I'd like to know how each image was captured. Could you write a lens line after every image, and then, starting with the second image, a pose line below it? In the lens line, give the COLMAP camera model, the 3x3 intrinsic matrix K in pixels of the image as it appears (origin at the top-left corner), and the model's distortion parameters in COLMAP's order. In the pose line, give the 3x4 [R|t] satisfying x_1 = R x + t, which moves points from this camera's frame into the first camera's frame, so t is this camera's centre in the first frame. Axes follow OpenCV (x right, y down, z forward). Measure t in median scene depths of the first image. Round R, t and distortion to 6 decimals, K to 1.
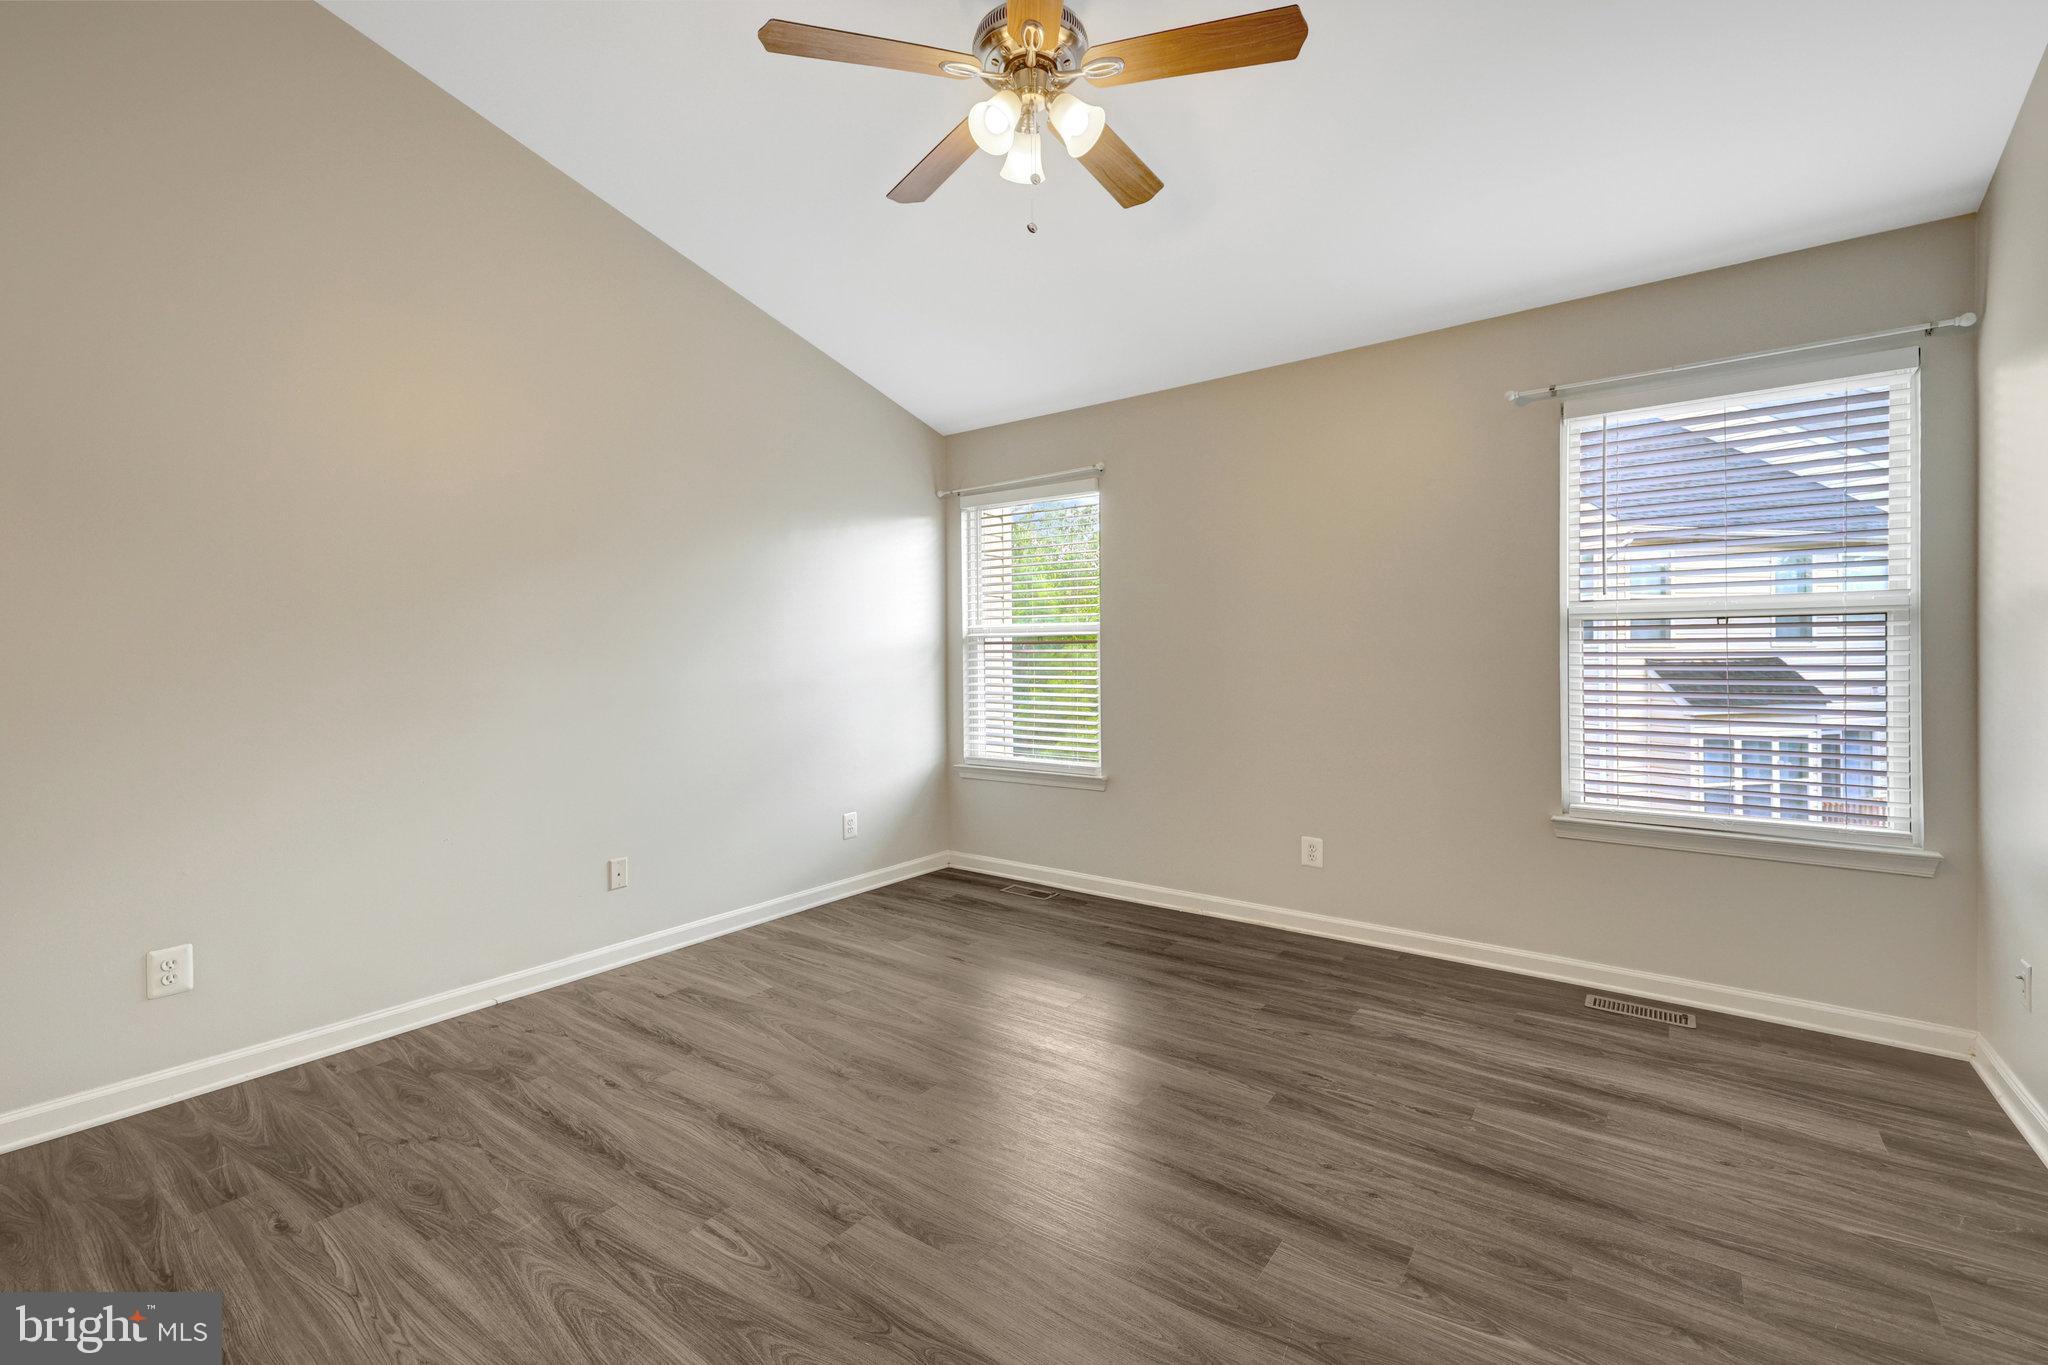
lens RADIAL K [[876.6, 0, 1007.3], [0, 876.6, 668.6], [0, 0, 1]] dist [-0.006270, 0.003701]
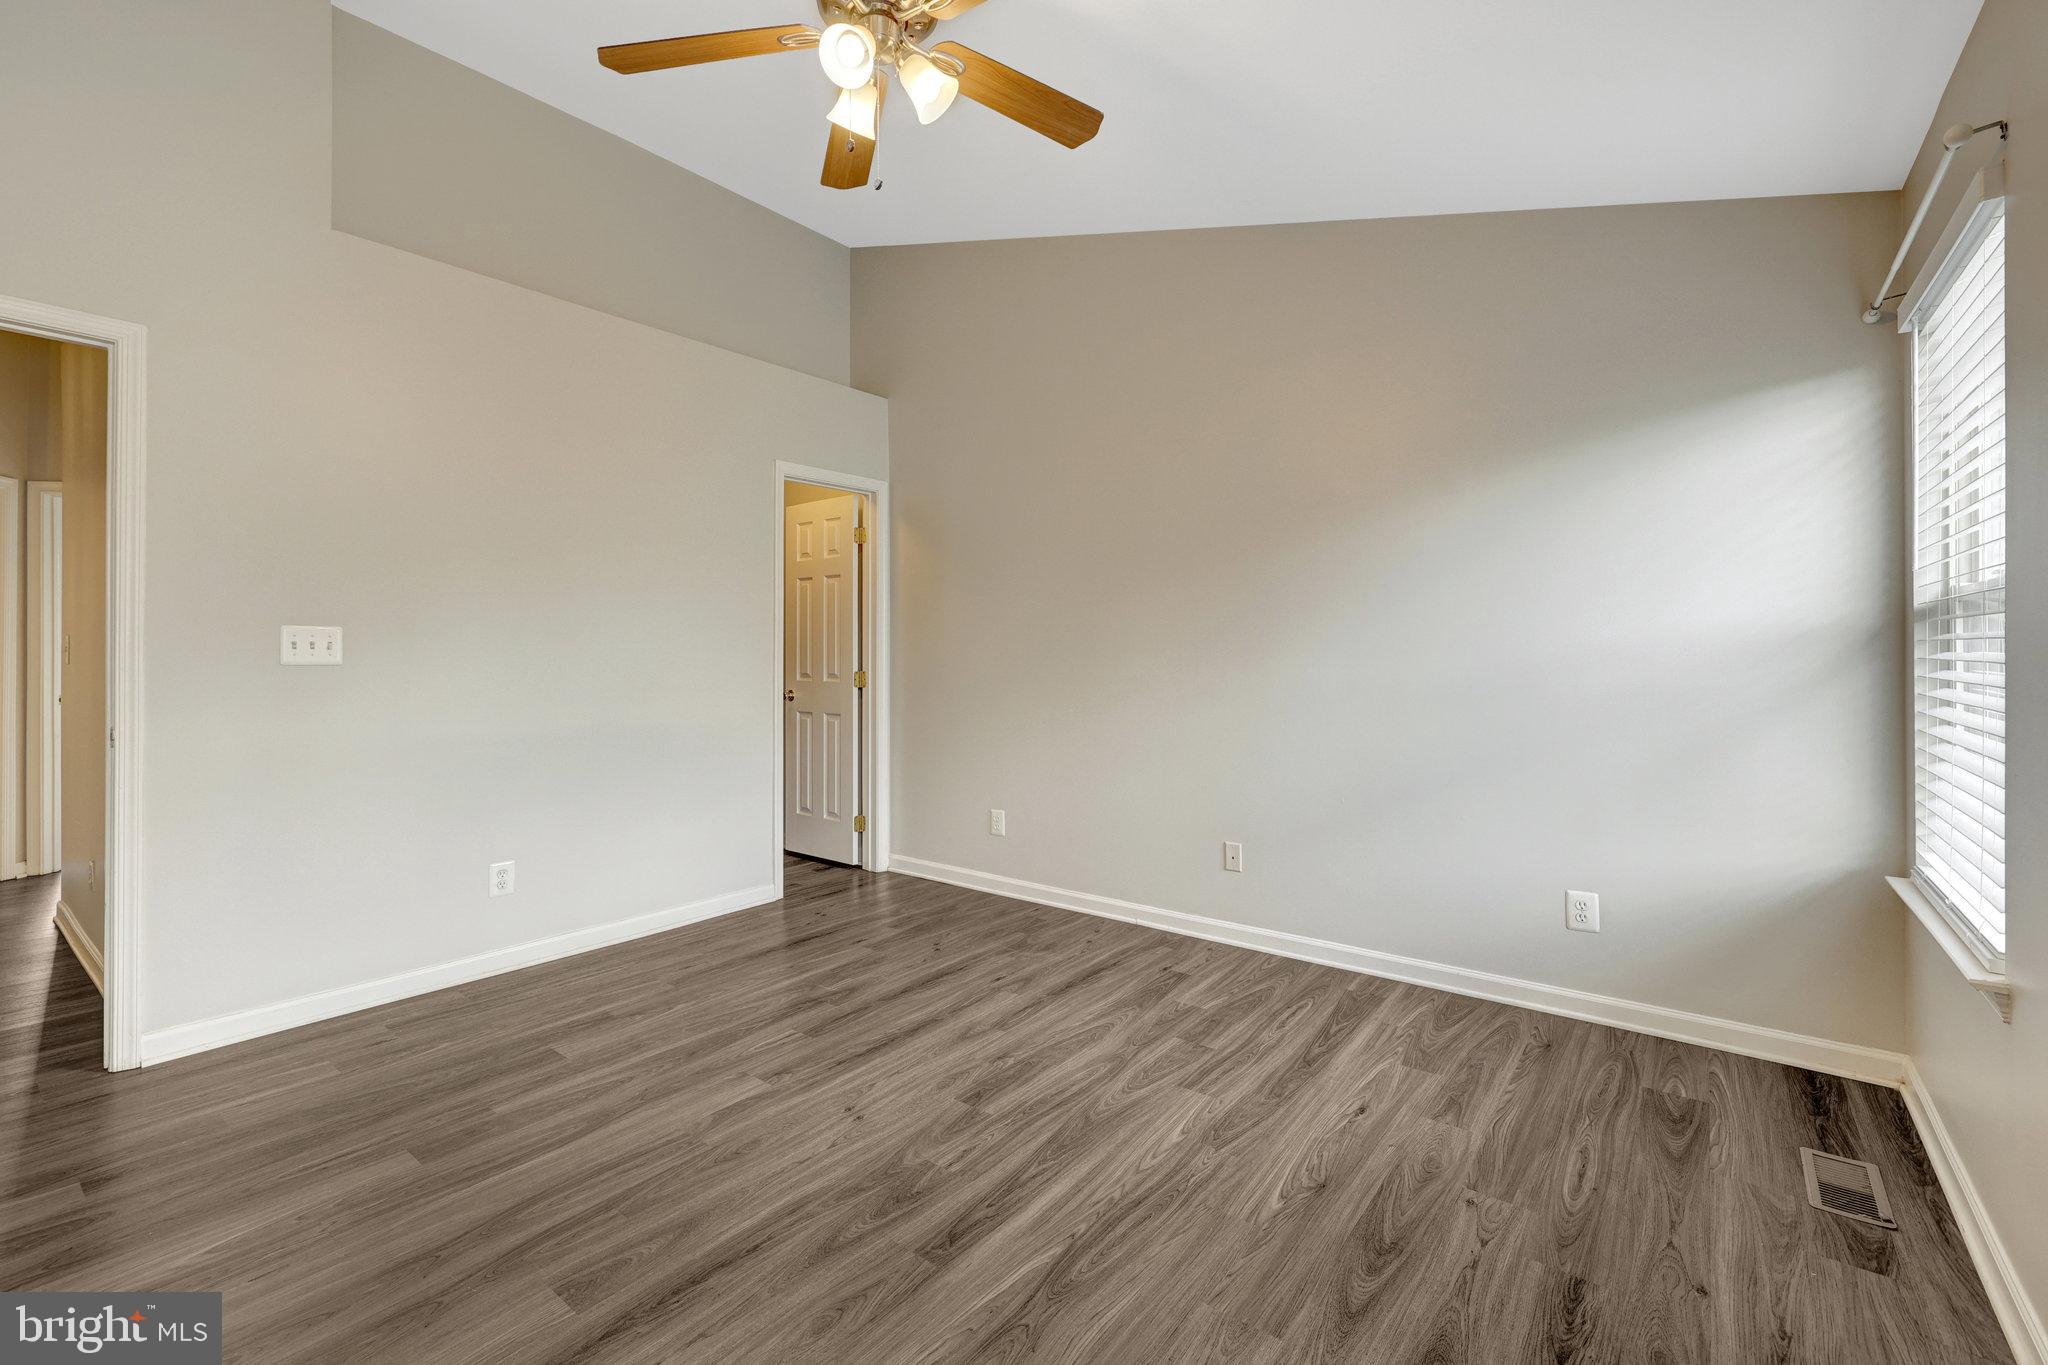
lens RADIAL K [[876.6, 0, 1007.9], [0, 876.6, 670.1], [0, 0, 1]] dist [-0.006270, 0.003701]
pose [[-0.034845, 0.029911, -0.998945, 0.689204], [-0.008758, 0.999505, 0.030233, -0.022830], [0.999354, 0.009802, -0.034566, 0.860339]]
